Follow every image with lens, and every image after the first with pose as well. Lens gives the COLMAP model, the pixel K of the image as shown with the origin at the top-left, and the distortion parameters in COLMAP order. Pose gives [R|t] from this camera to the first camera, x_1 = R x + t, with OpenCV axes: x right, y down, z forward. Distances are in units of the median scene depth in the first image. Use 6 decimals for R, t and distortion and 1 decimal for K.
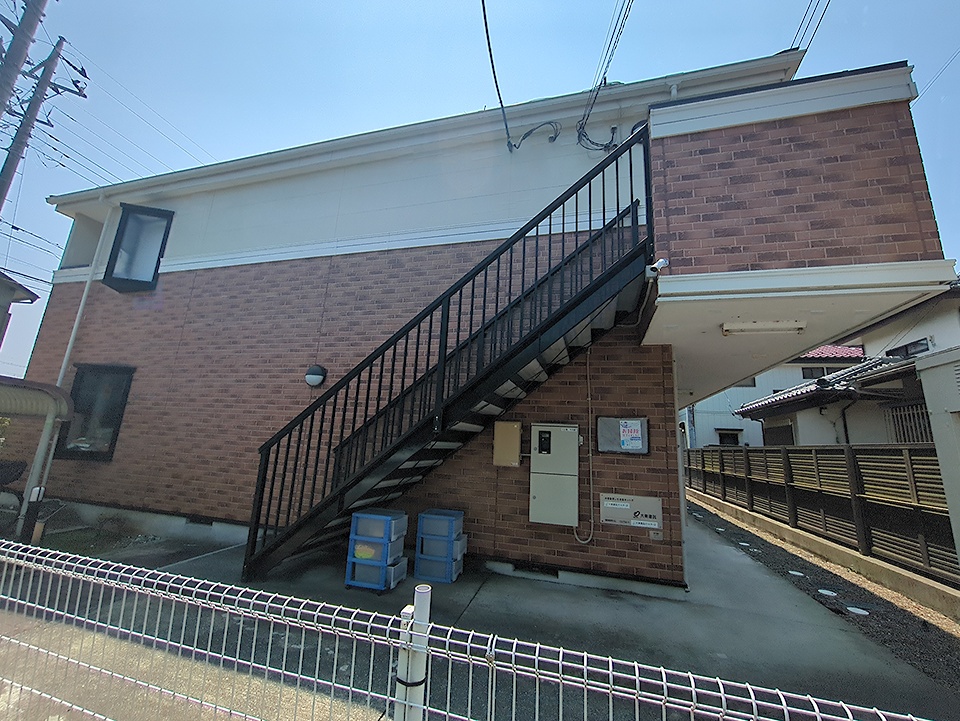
lens RADIAL K [[383.2, 0, 480.0], [0, 383.2, 360.5], [0, 0, 1]] dist [-0.000099, 0.000045]
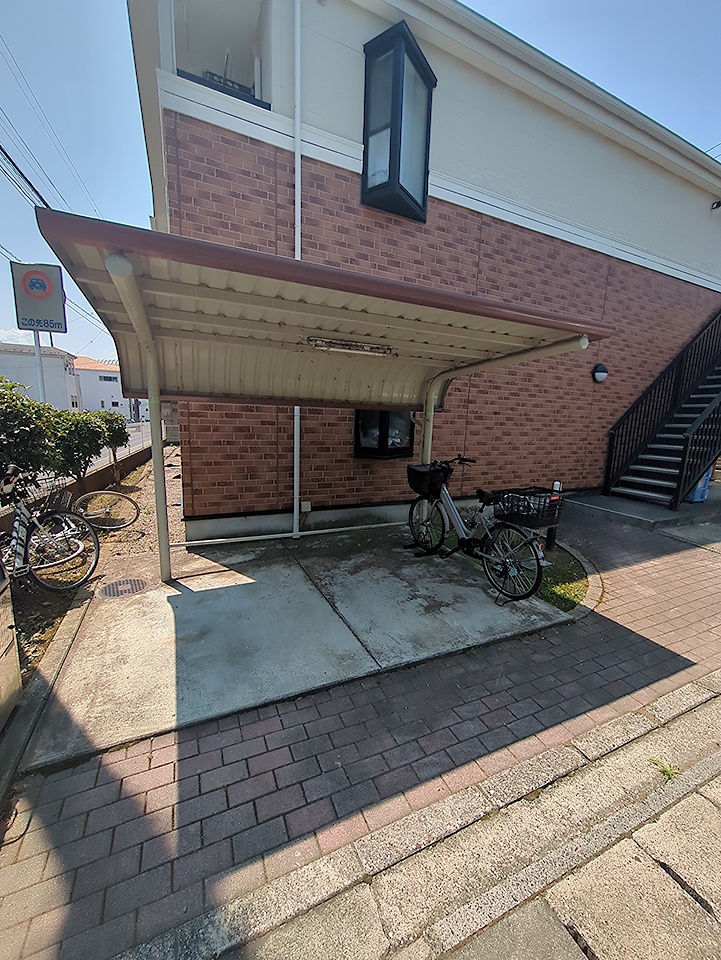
lens RADIAL K [[383.2, 0, 360.5], [0, 383.2, 480.0], [0, 0, 1]] dist [-0.000099, 0.000045]
pose [[0.748640, -0.135175, 0.649051, -1.724741], [-0.137116, 0.926258, 0.351062, 0.029272], [-0.648643, -0.351814, 0.674899, 0.513815]]
